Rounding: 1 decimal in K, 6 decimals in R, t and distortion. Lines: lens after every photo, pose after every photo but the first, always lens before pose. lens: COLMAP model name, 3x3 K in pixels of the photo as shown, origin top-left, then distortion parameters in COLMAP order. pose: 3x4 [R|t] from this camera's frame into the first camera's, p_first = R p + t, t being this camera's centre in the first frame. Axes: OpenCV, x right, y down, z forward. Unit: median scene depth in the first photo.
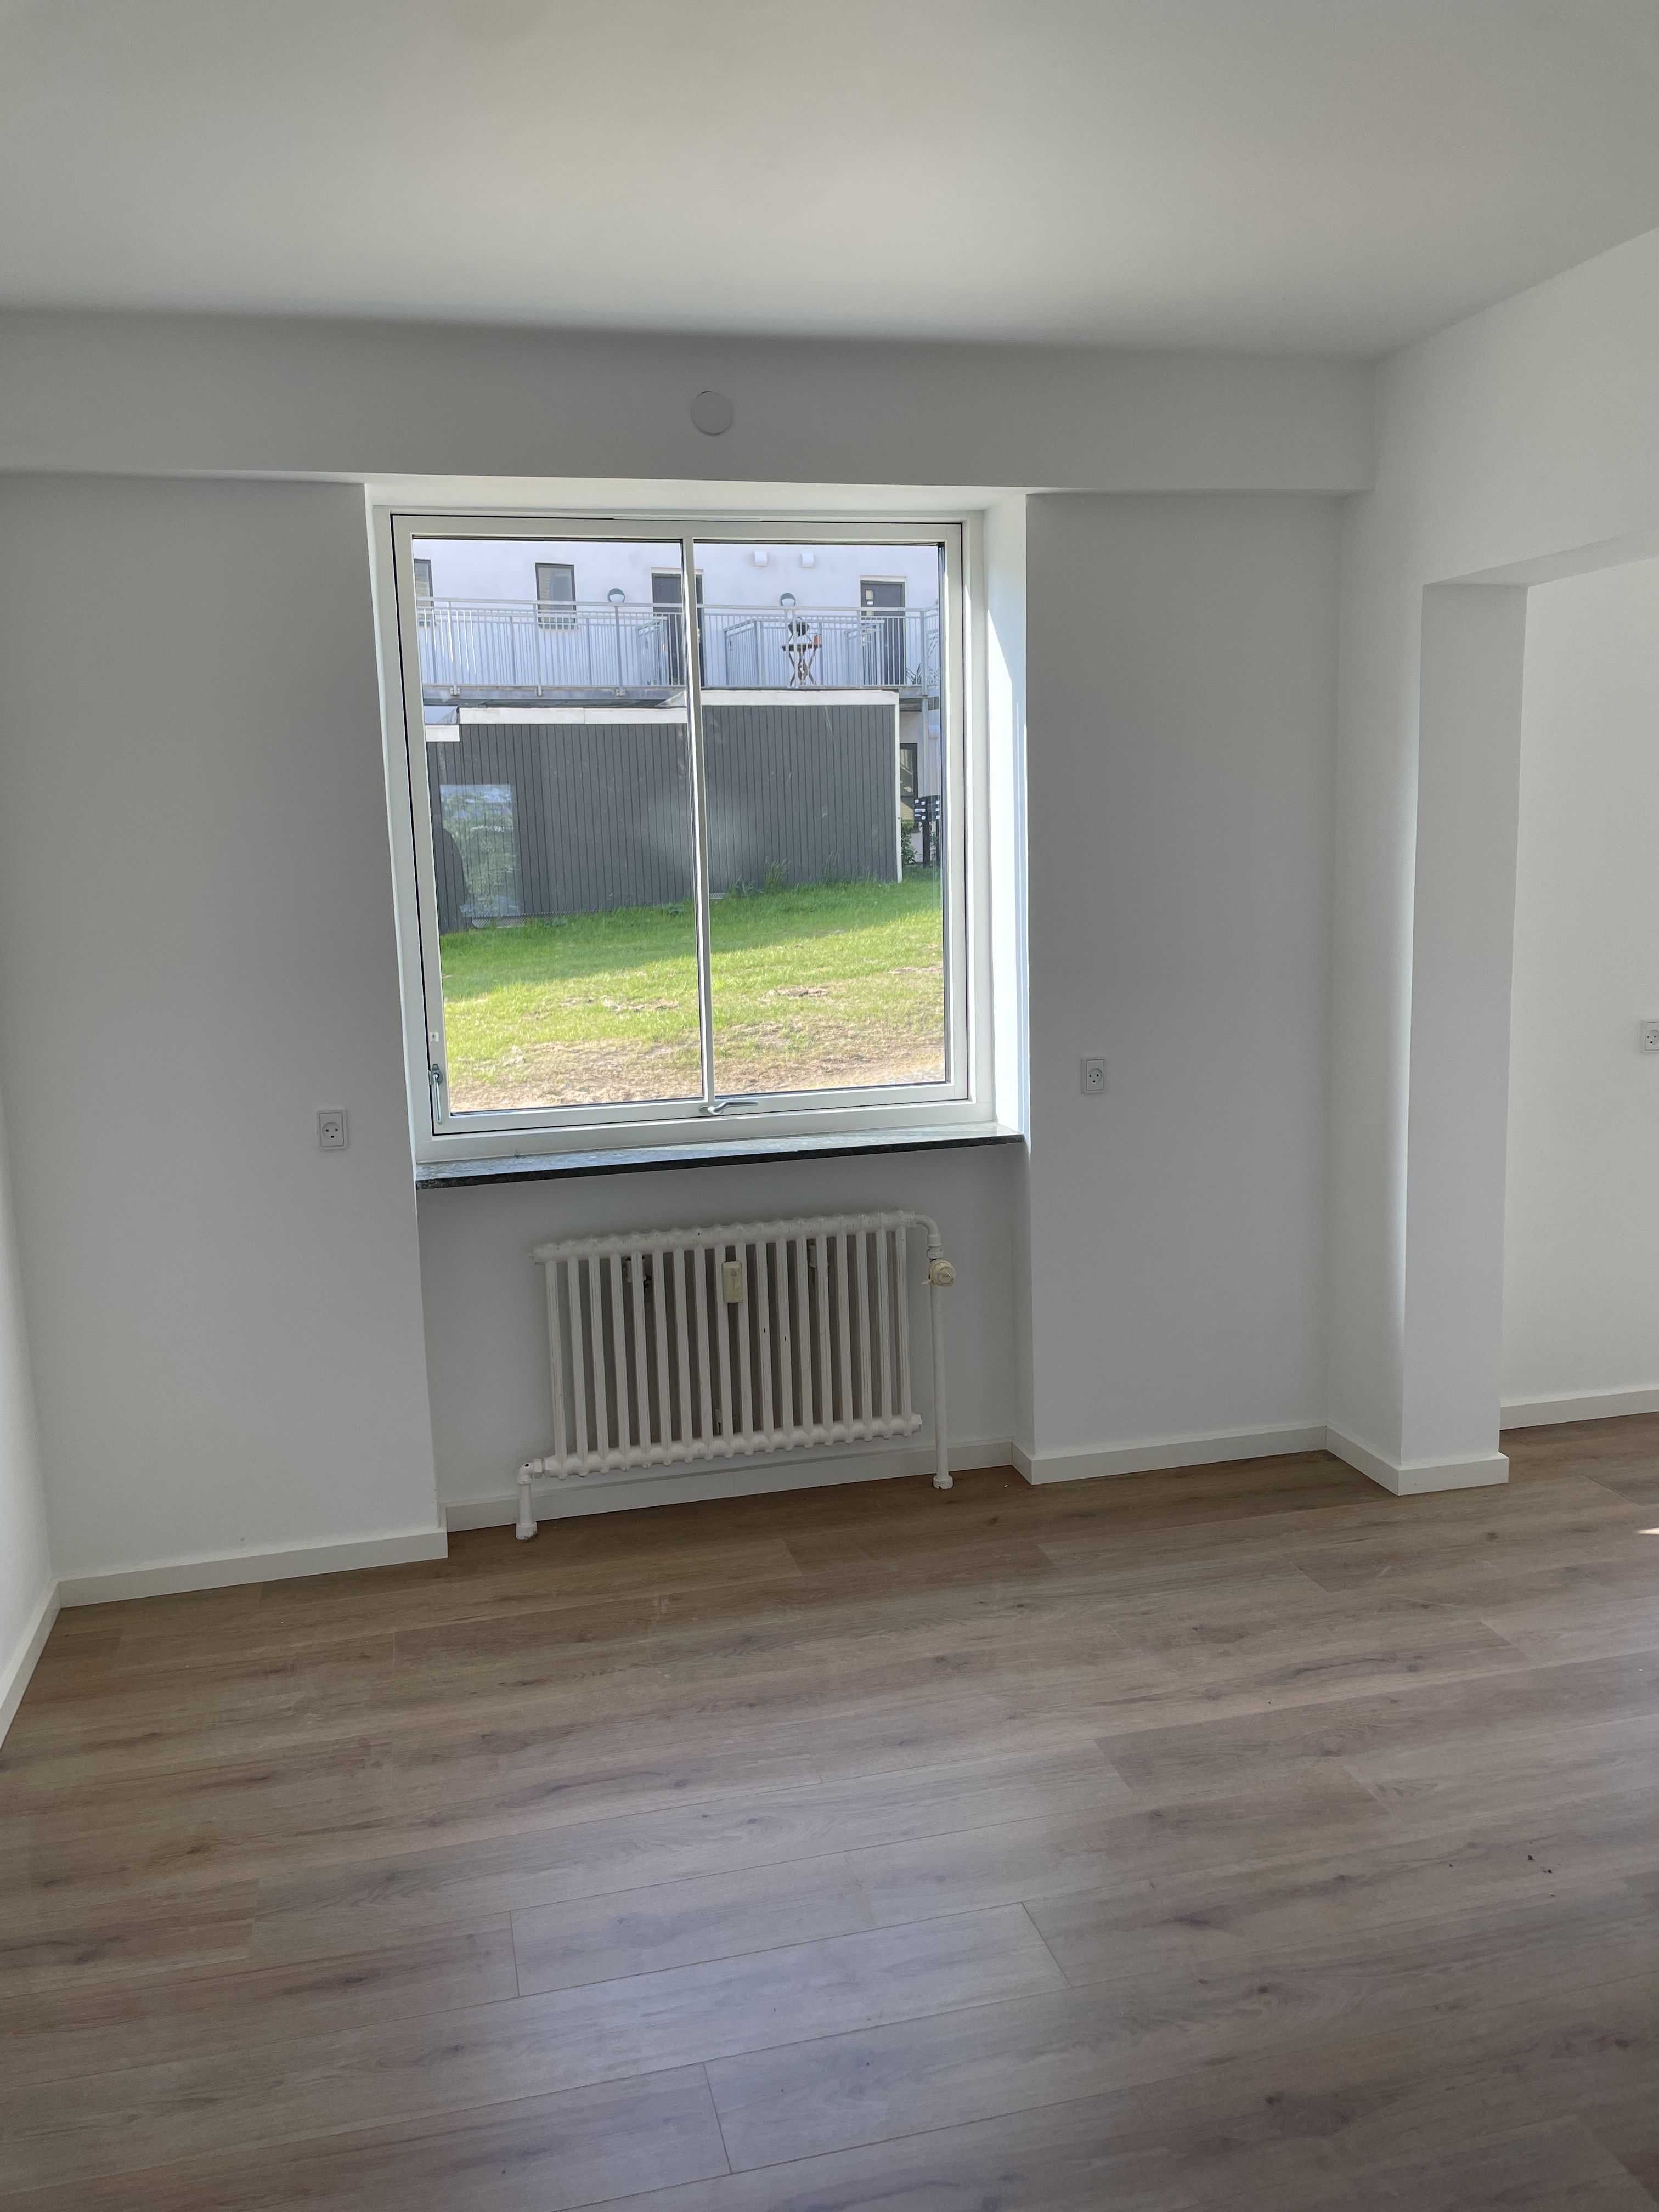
lens RADIAL K [[1714.9, 0, 829.5], [0, 1714.9, 1106.0], [0, 0, 1]] dist [0.108393, 0.000785]
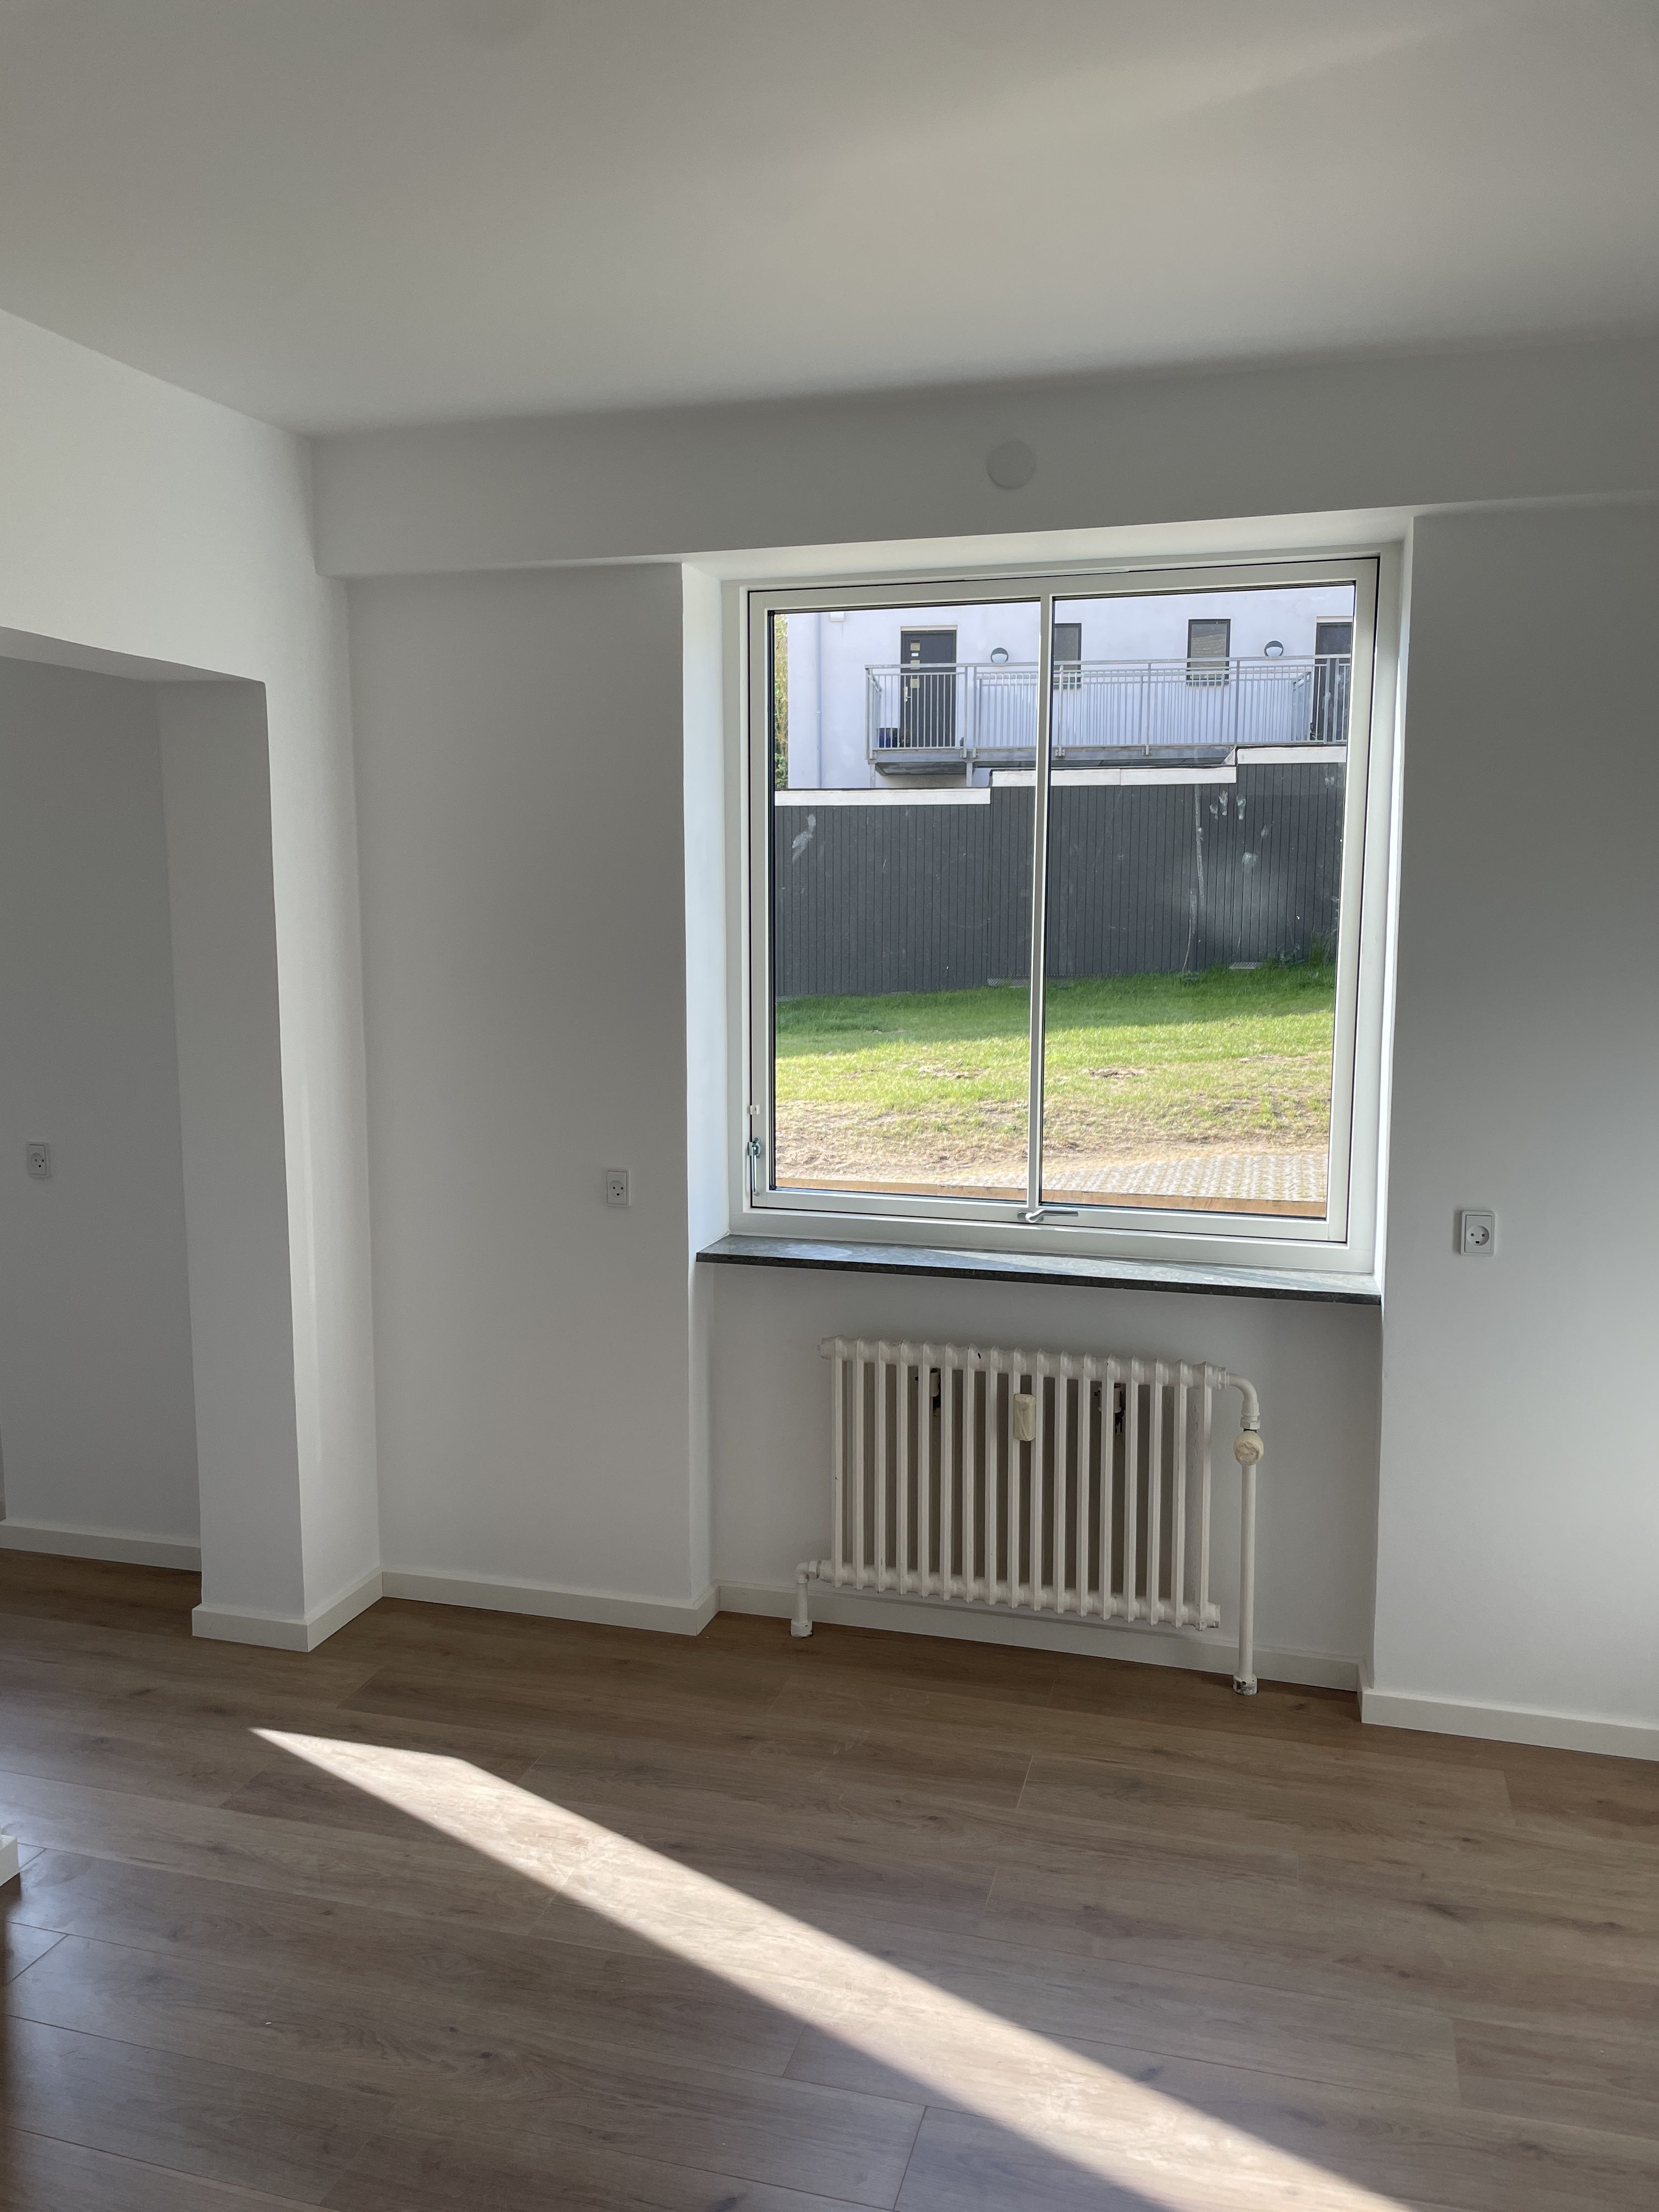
lens RADIAL K [[1701.6, 0, 829.5], [0, 1701.6, 1106.0], [0, 0, 1]] dist [-0.031820, 0.002388]
pose [[0.863173, 0.091142, -0.496614, 0.275410], [-0.103614, 0.994615, 0.002446, -0.046365], [0.494163, 0.049345, 0.867968, 0.176220]]
